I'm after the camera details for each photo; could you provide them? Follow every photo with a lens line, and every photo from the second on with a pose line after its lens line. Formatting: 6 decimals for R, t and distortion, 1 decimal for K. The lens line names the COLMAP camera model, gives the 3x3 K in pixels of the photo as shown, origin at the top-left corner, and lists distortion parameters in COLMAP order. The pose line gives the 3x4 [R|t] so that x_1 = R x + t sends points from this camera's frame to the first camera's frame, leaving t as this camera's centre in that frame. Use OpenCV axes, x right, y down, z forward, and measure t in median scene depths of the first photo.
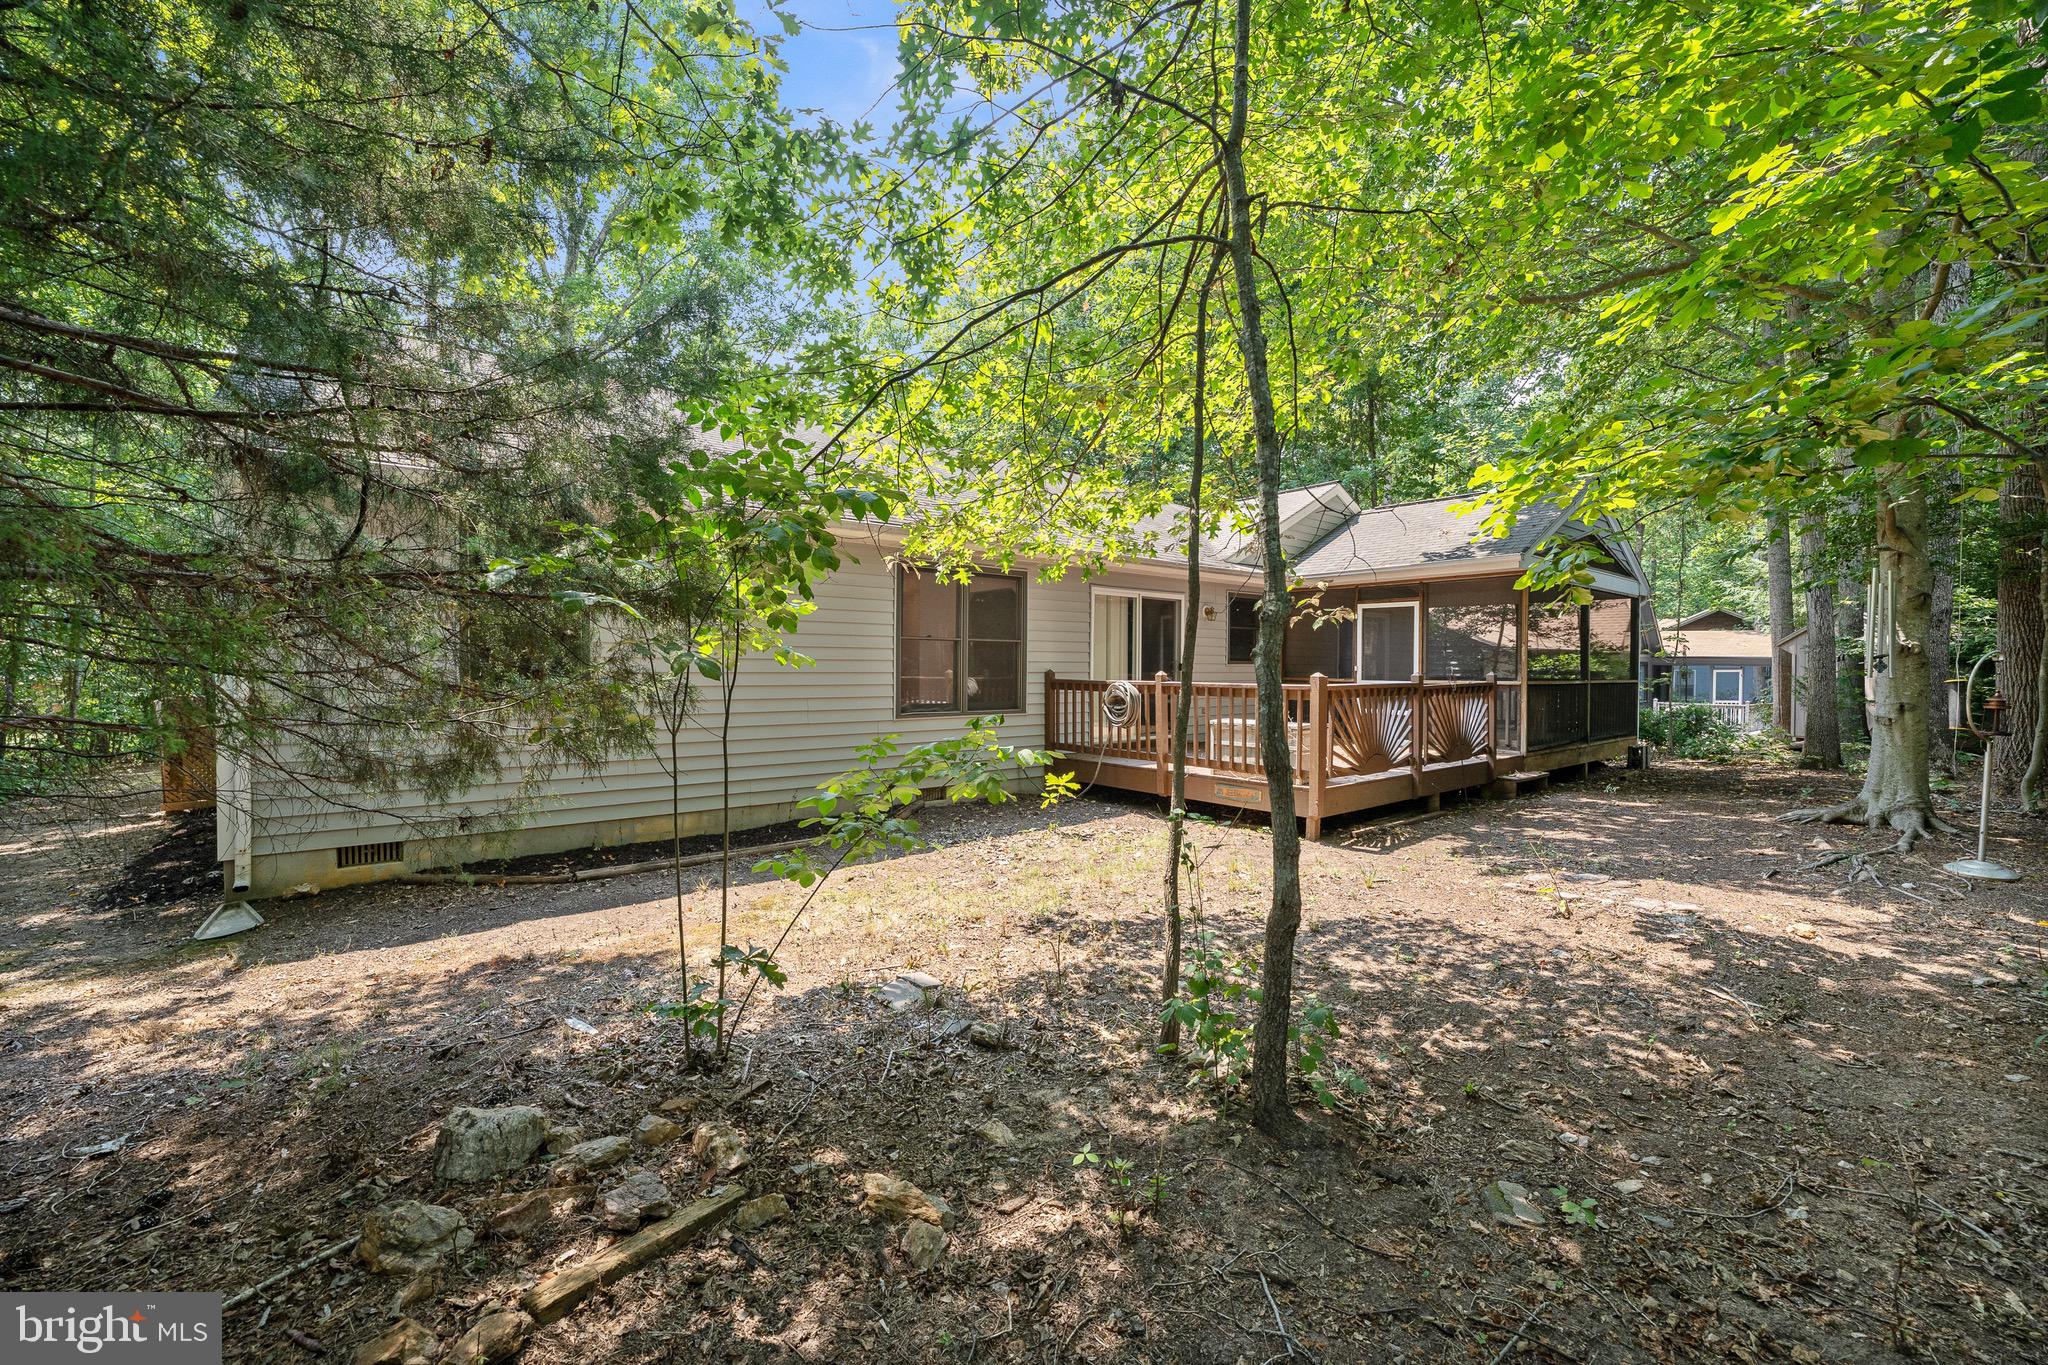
lens RADIAL K [[803.9, 0, 1024.0], [0, 803.9, 682.5], [0, 0, 1]] dist [0.000348, -0.000057]
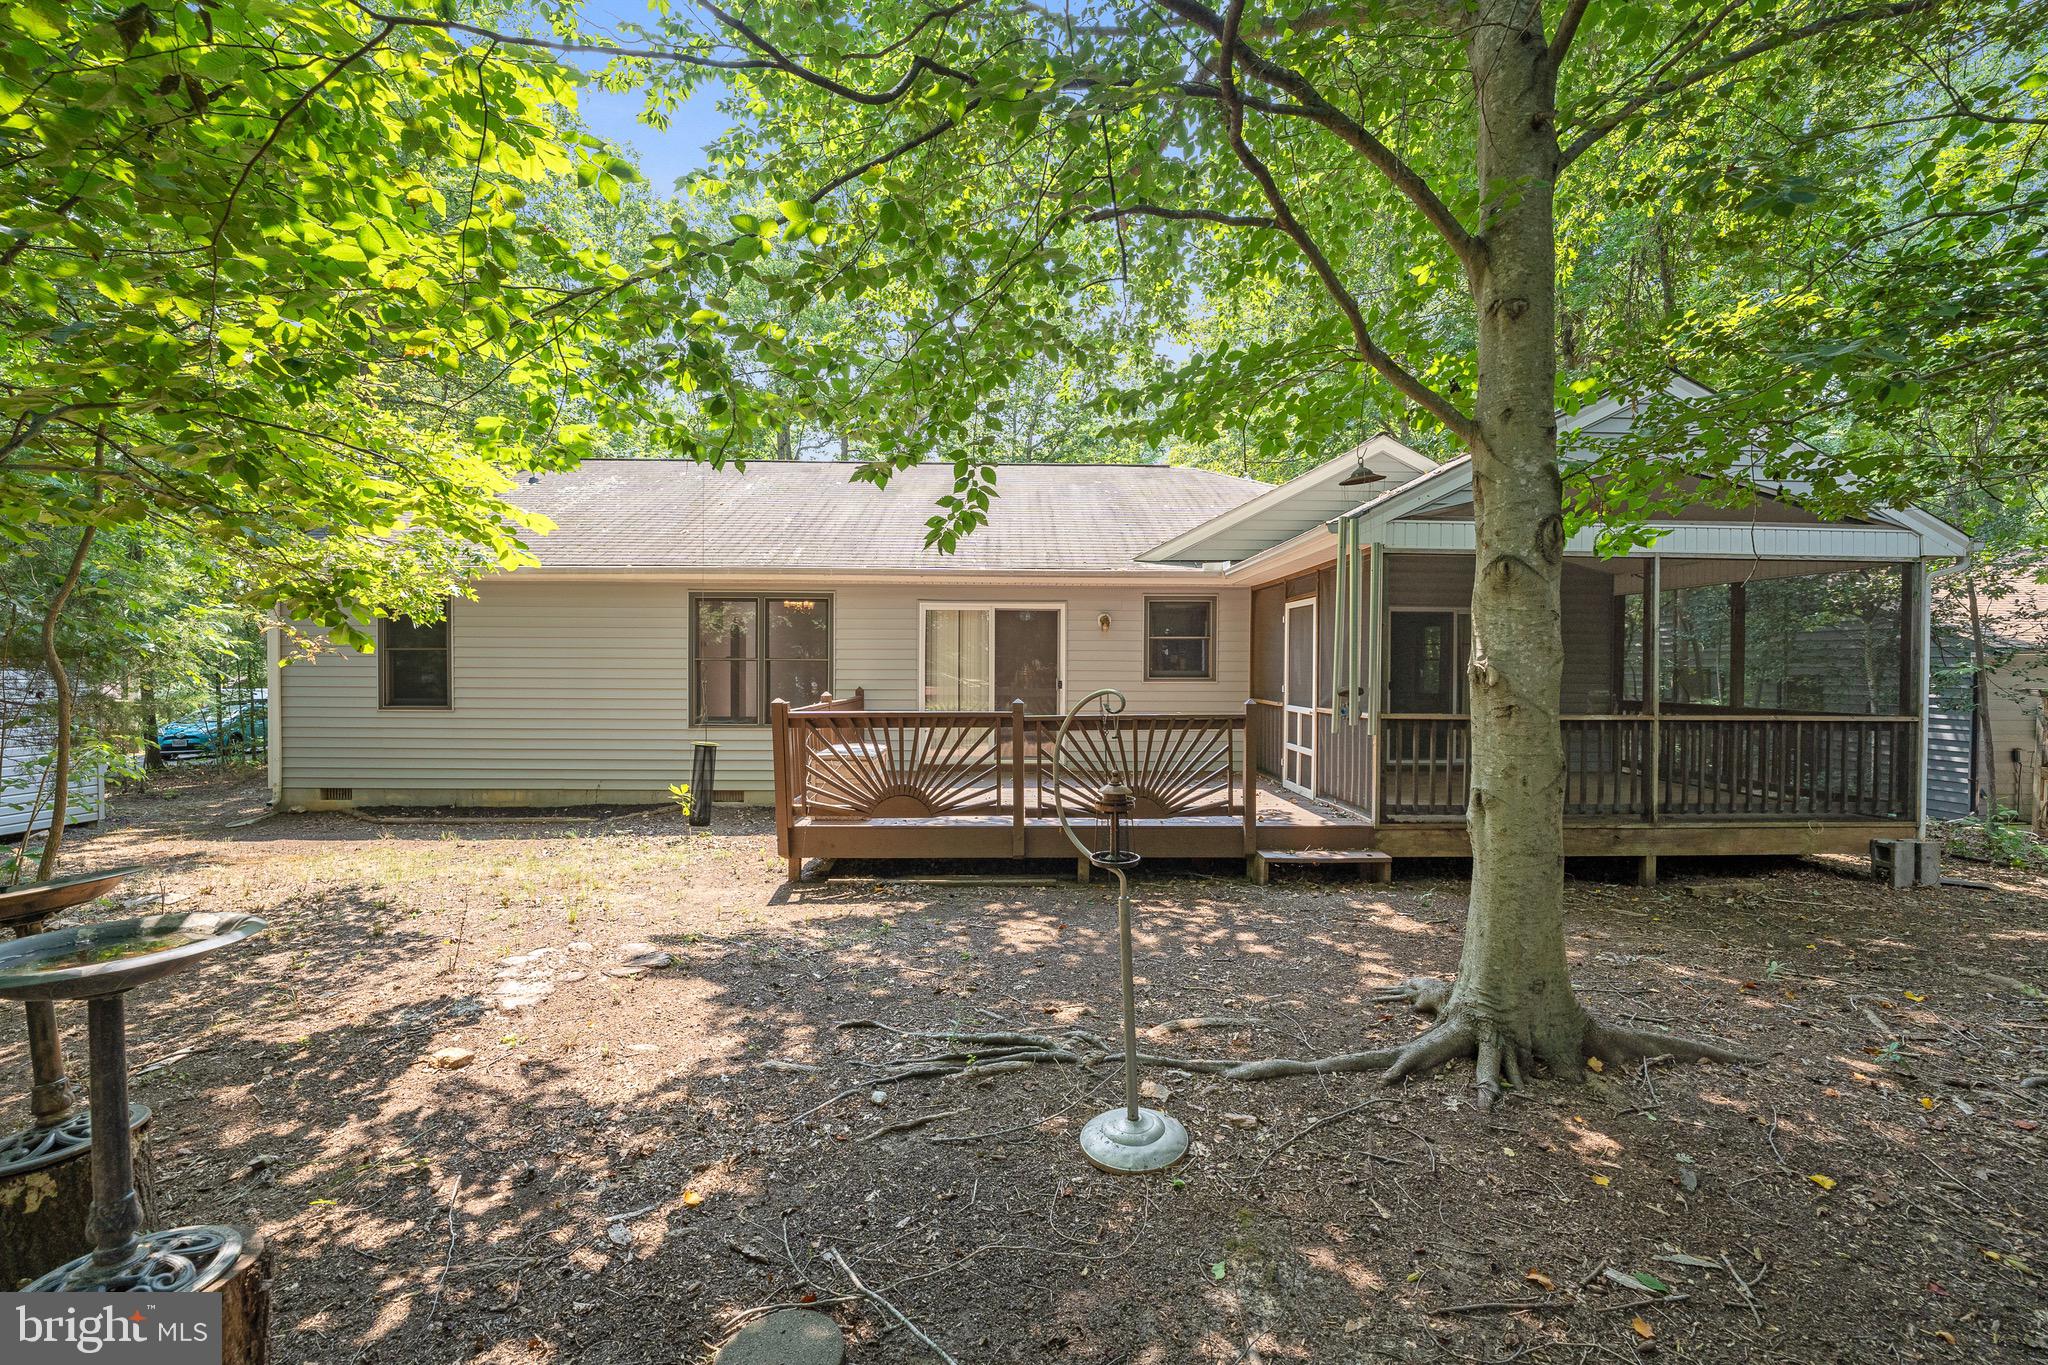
lens RADIAL K [[803.9, 0, 1024.0], [0, 803.9, 682.5], [0, 0, 1]] dist [0.000348, -0.000057]
pose [[0.755446, 0.000428, -0.655210, 1.821180], [-0.004507, 0.999980, -0.004544, -0.042371], [0.655195, 0.006386, 0.755433, 0.759303]]
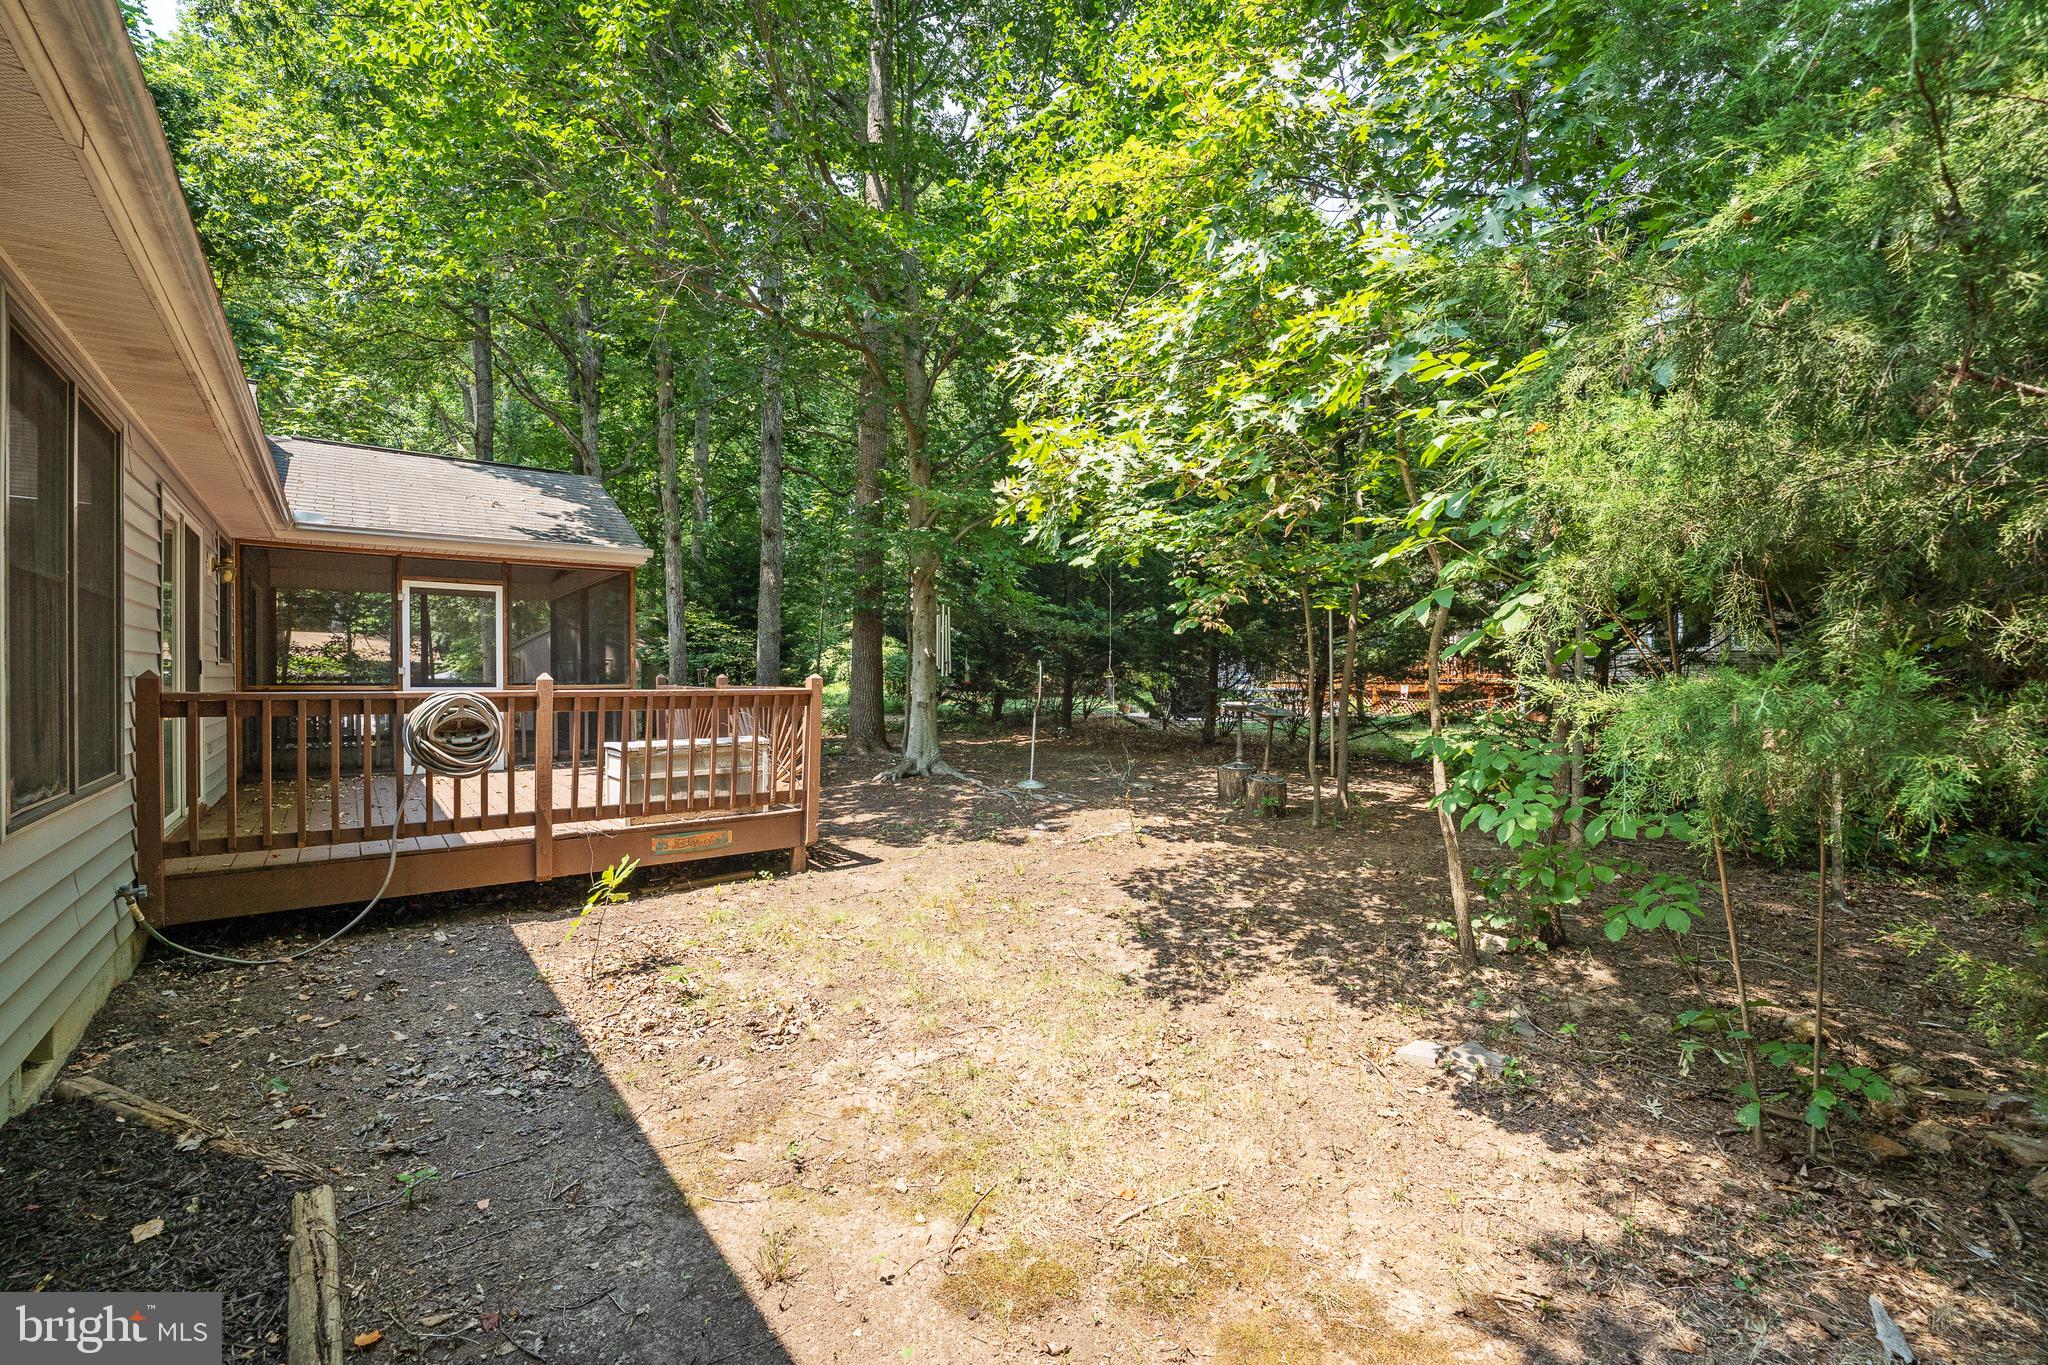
lens RADIAL K [[874.3, 0, 1024.0], [0, 874.3, 682.5], [0, 0, 1]] dist [-0.002116, -0.000235]
pose [[0.056406, -0.015034, 0.998295, -0.853281], [0.028511, 0.999503, 0.013441, -0.010800], [-0.998001, 0.027704, 0.056806, 1.138916]]
